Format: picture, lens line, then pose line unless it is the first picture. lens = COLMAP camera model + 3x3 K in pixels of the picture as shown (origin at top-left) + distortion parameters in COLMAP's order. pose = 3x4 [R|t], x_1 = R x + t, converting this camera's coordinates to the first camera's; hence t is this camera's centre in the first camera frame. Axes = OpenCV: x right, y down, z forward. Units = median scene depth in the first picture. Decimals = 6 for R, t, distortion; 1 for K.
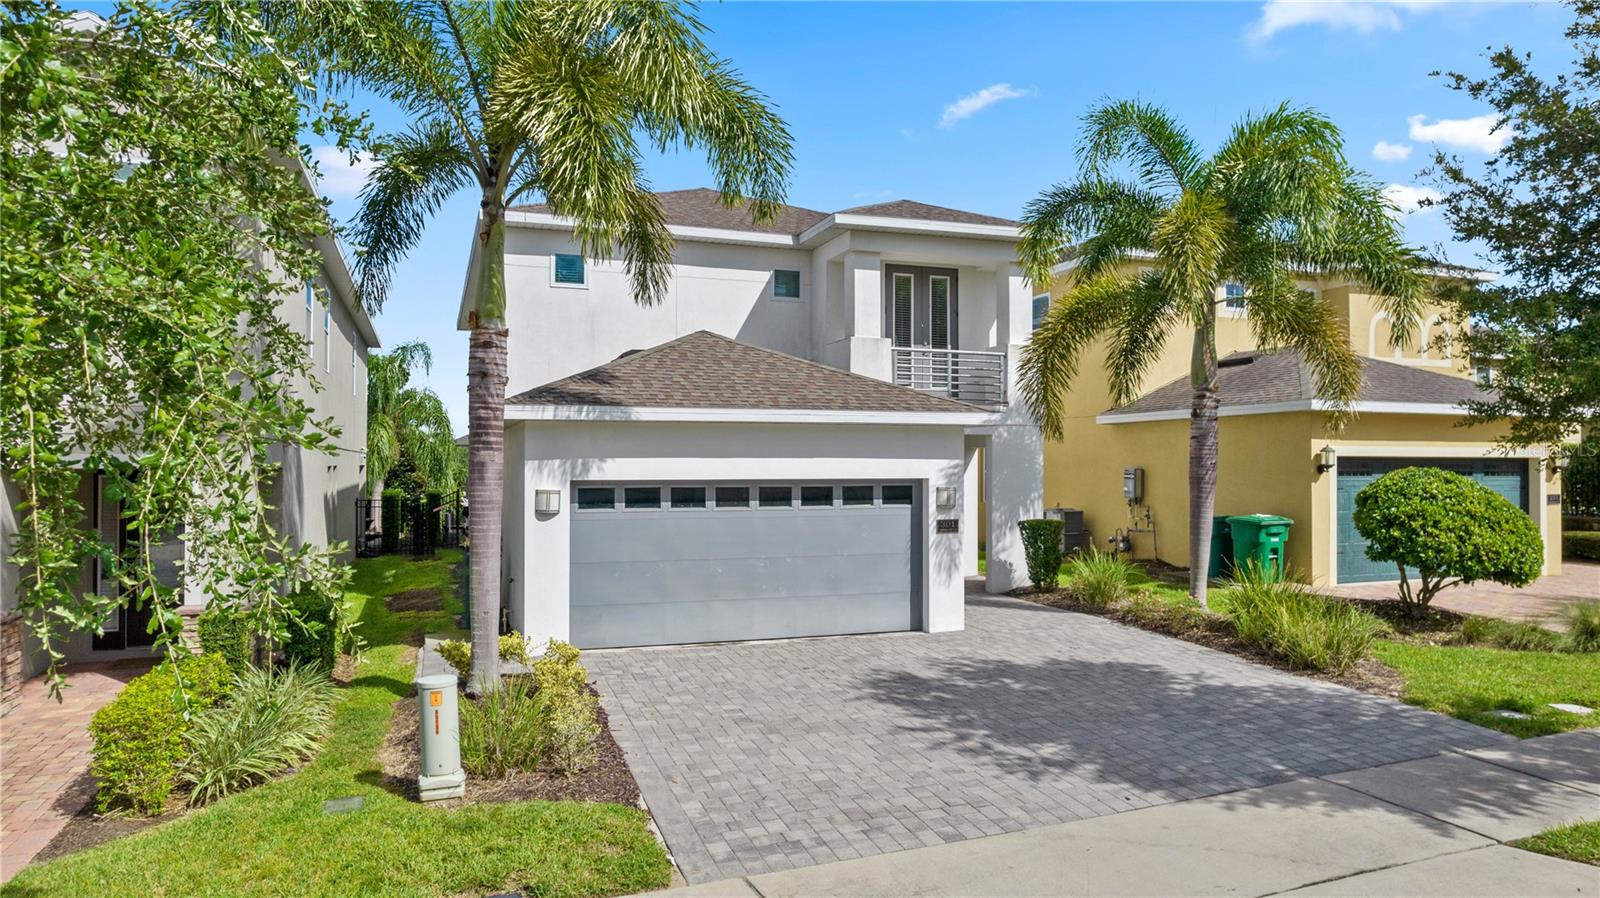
lens RADIAL K [[1009.0, 0, 800.0], [0, 1009.0, 449.0], [0, 0, 1]] dist [-0.077991, 0.066652]
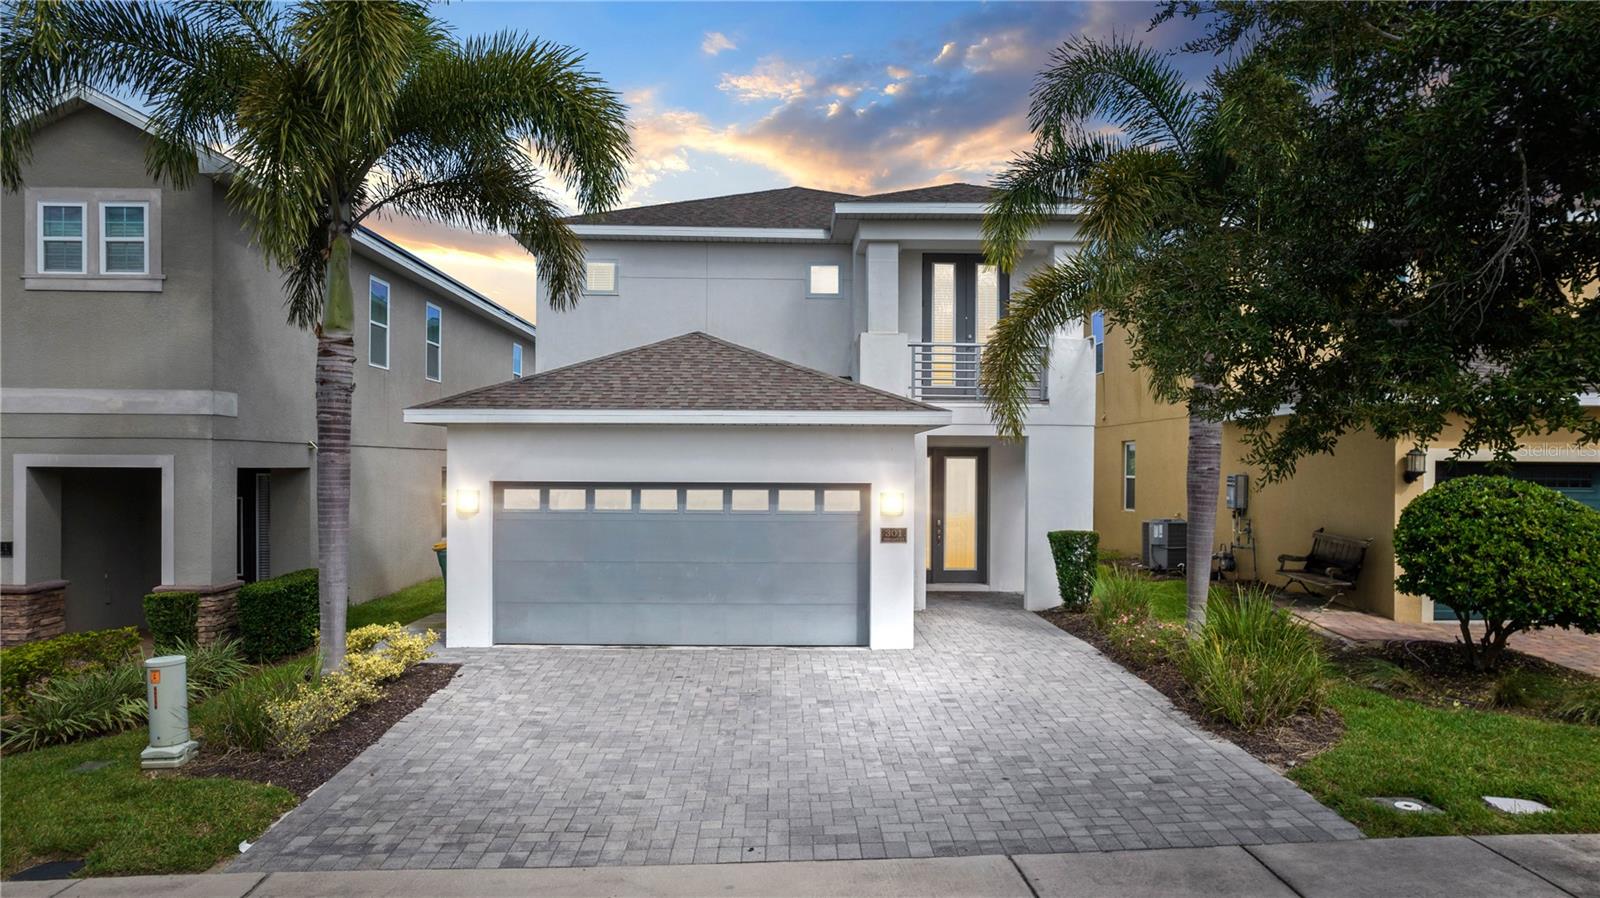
lens RADIAL K [[1009.0, 0, 800.0], [0, 1009.0, 449.0], [0, 0, 1]] dist [-0.077991, 0.066652]
pose [[0.950554, 0.000175, -0.310559, 0.390948], [-0.001159, 0.999995, -0.002984, 0.000646], [0.310557, 0.003197, 0.950549, 0.107391]]
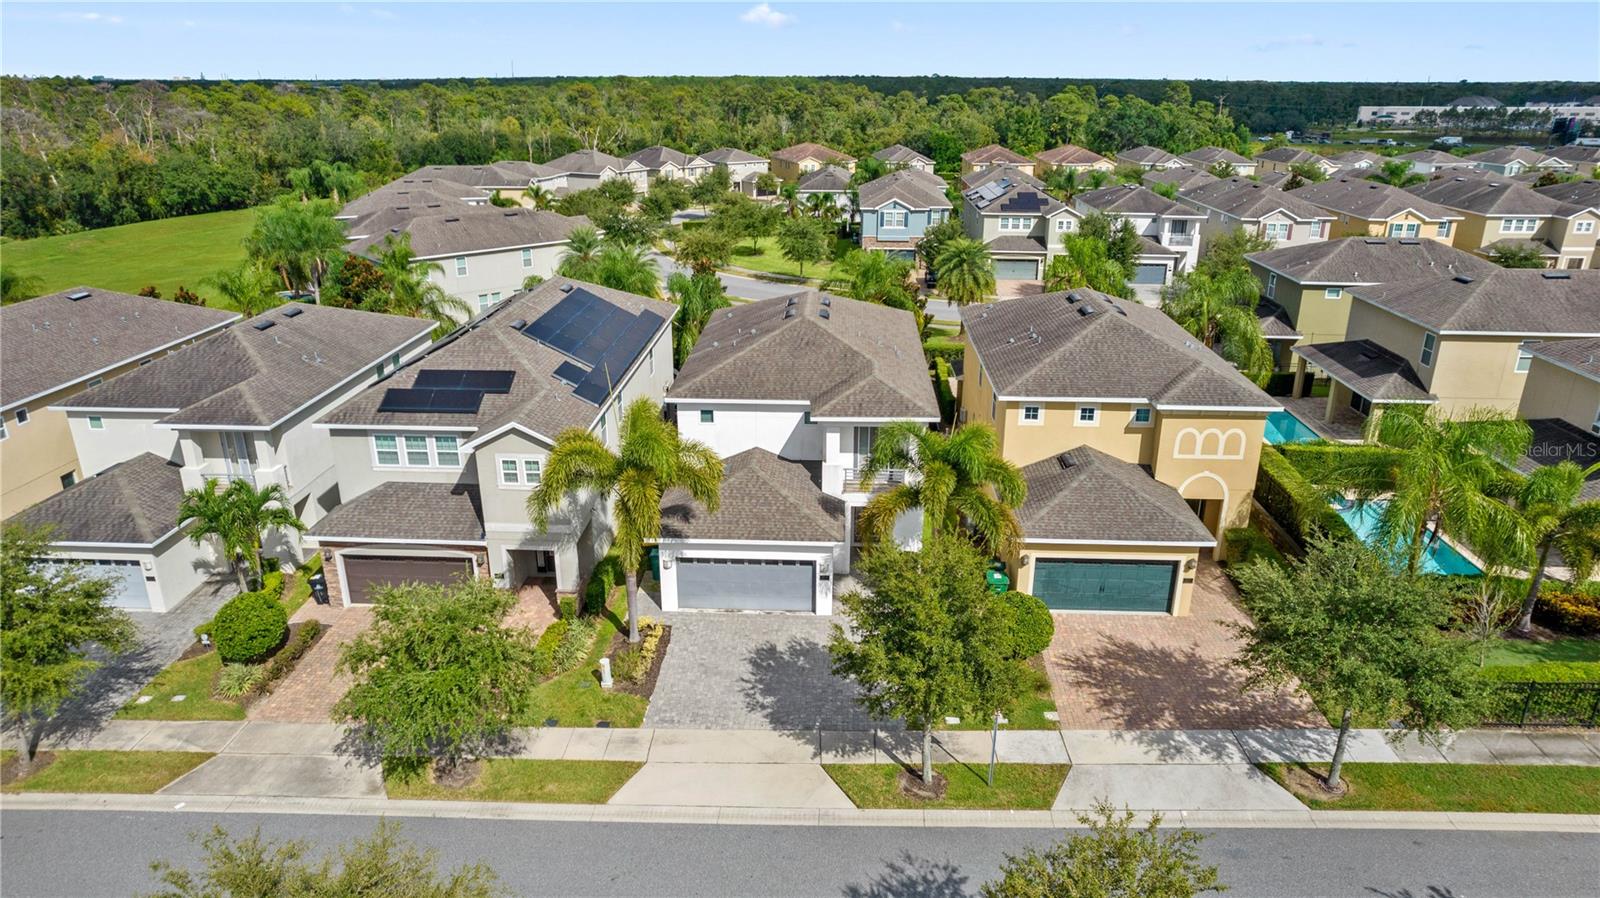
lens RADIAL K [[1014.3, 0, 811.7], [0, 1014.3, 398.4], [0, 0, 1]] dist [-0.067376, 0.066891]
pose [[0.929737, 0.117414, -0.349004, 1.037907], [-0.001982, 0.949382, 0.314119, -1.247900], [0.368220, -0.291356, 0.882908, -1.200322]]
